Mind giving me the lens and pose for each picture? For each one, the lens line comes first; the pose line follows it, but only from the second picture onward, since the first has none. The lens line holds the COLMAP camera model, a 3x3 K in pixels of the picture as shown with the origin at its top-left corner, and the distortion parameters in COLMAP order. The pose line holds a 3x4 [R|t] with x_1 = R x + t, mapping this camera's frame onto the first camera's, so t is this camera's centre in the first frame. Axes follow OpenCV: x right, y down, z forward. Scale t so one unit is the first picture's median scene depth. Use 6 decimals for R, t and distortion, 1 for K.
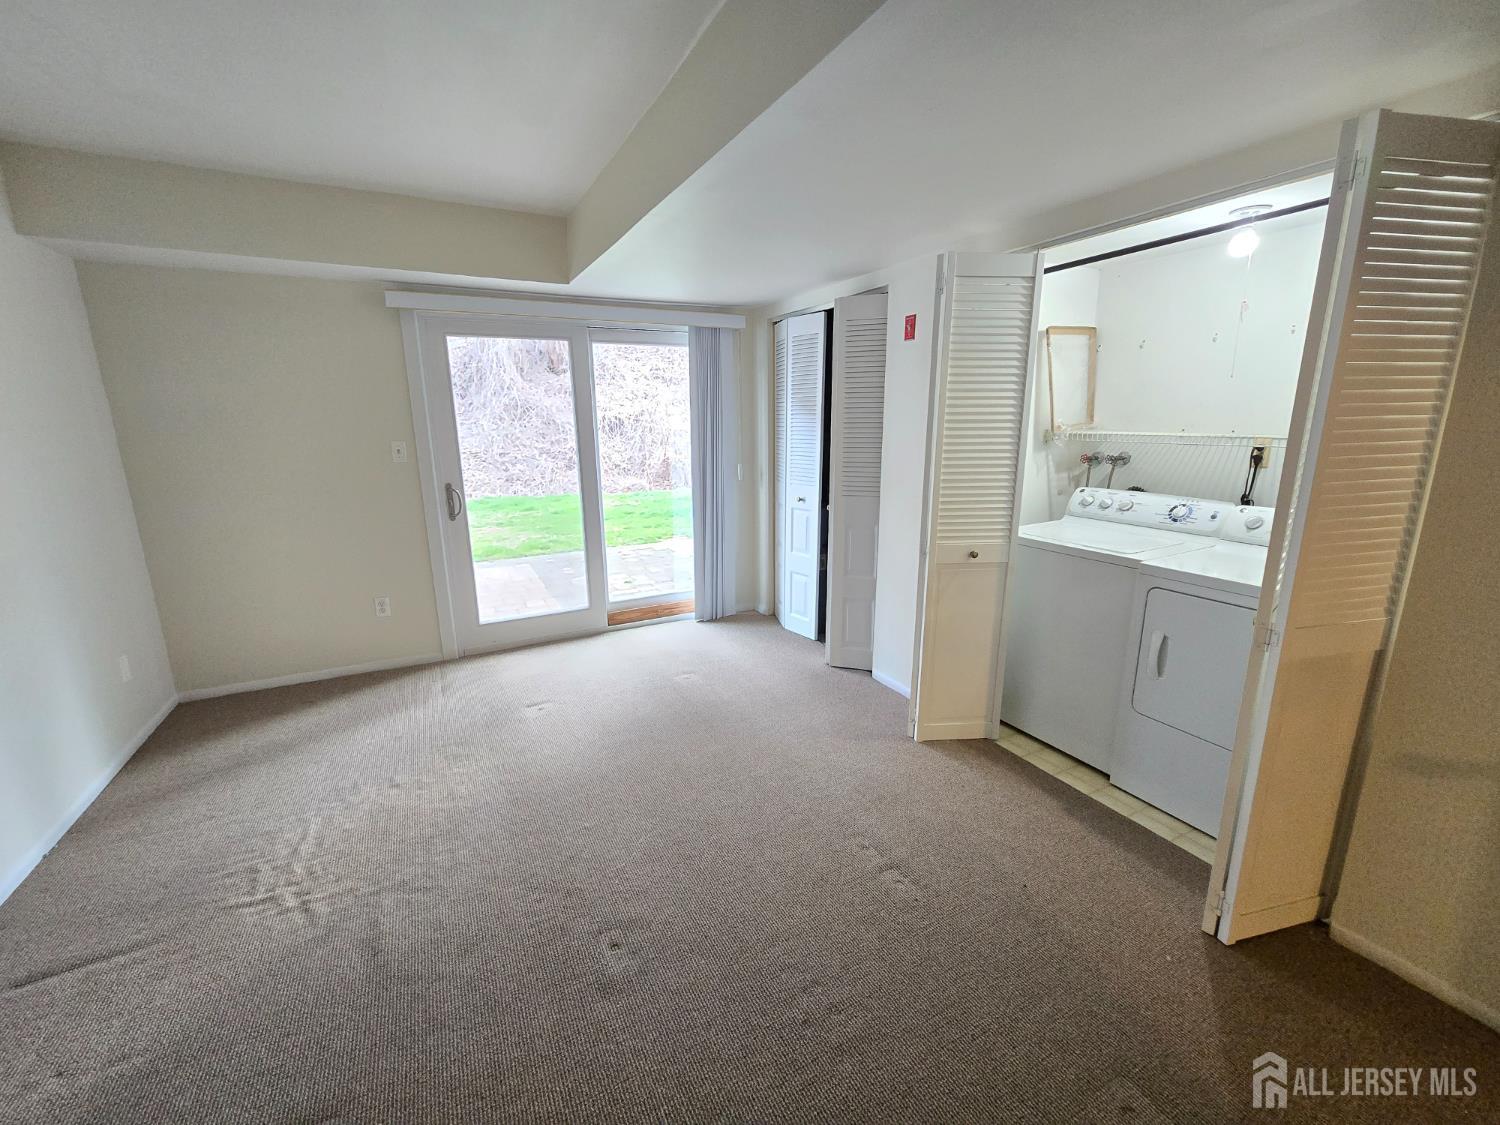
lens RADIAL K [[617.4, 0, 744.6], [0, 617.4, 559.9], [0, 0, 1]] dist [-0.003162, -0.000040]
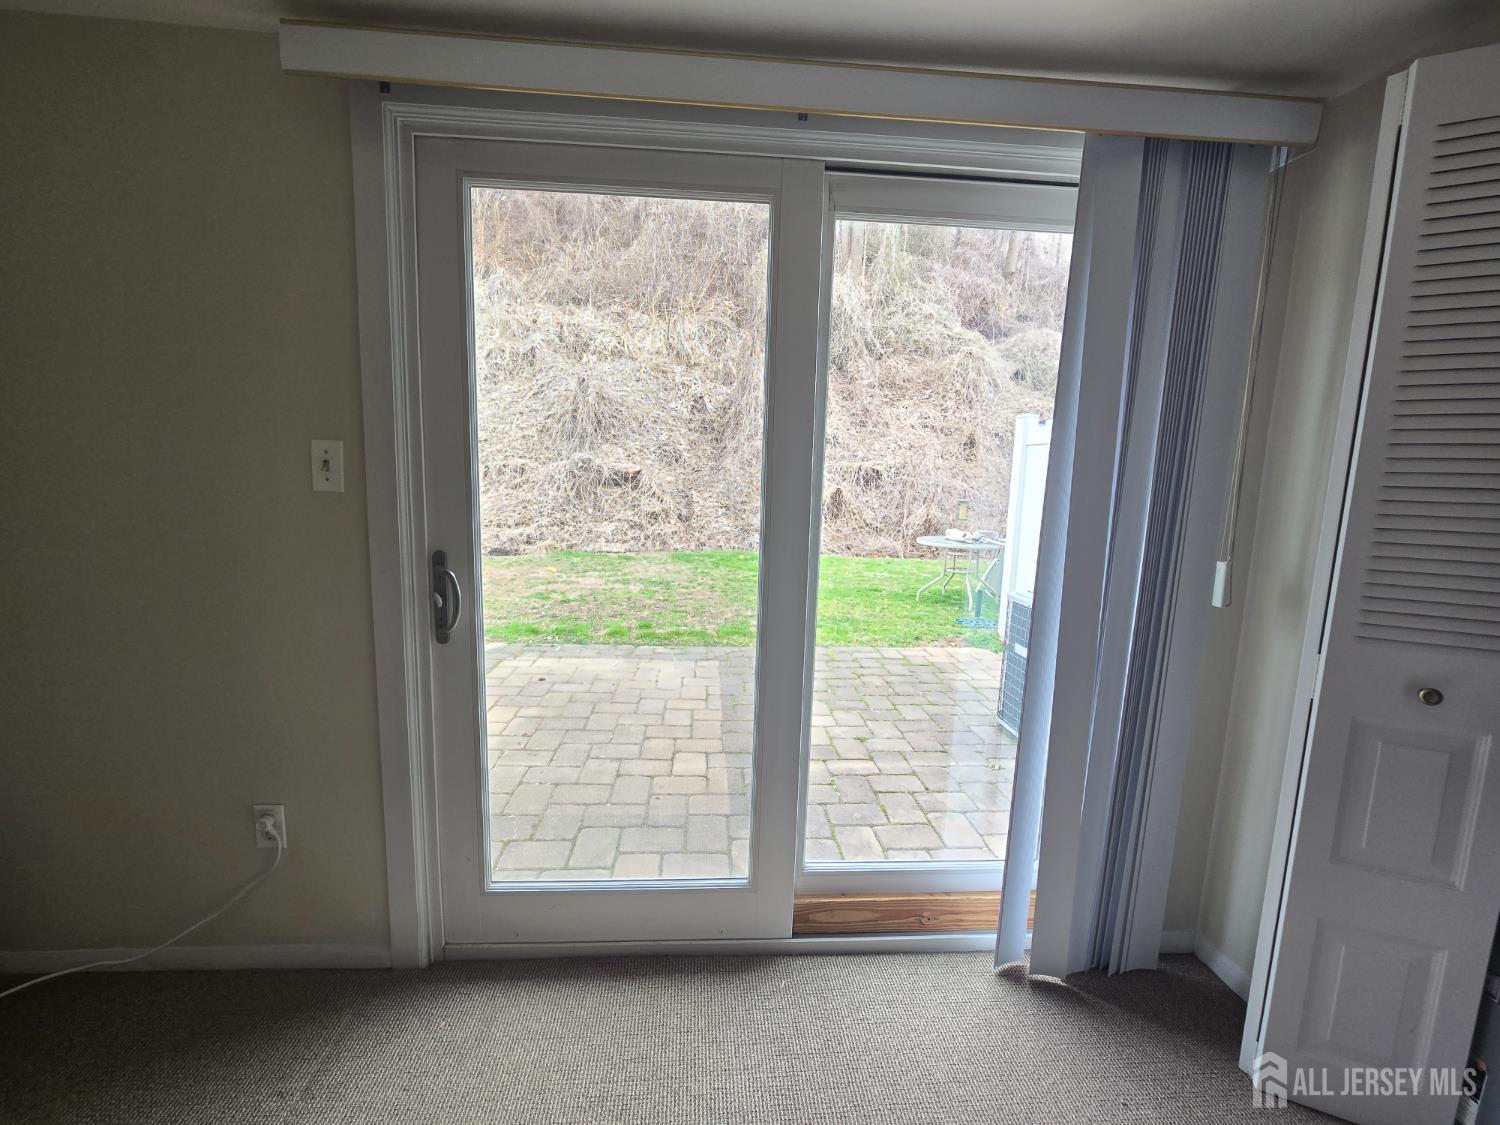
lens RADIAL K [[617.4, 0, 749.7], [0, 617.4, 557.4], [0, 0, 1]] dist [-0.003162, -0.000040]
pose [[0.921496, 0.094549, -0.376703, -0.032883], [-0.129494, 0.989212, -0.068487, -0.027448], [0.366164, 0.111891, 0.923799, 0.162527]]
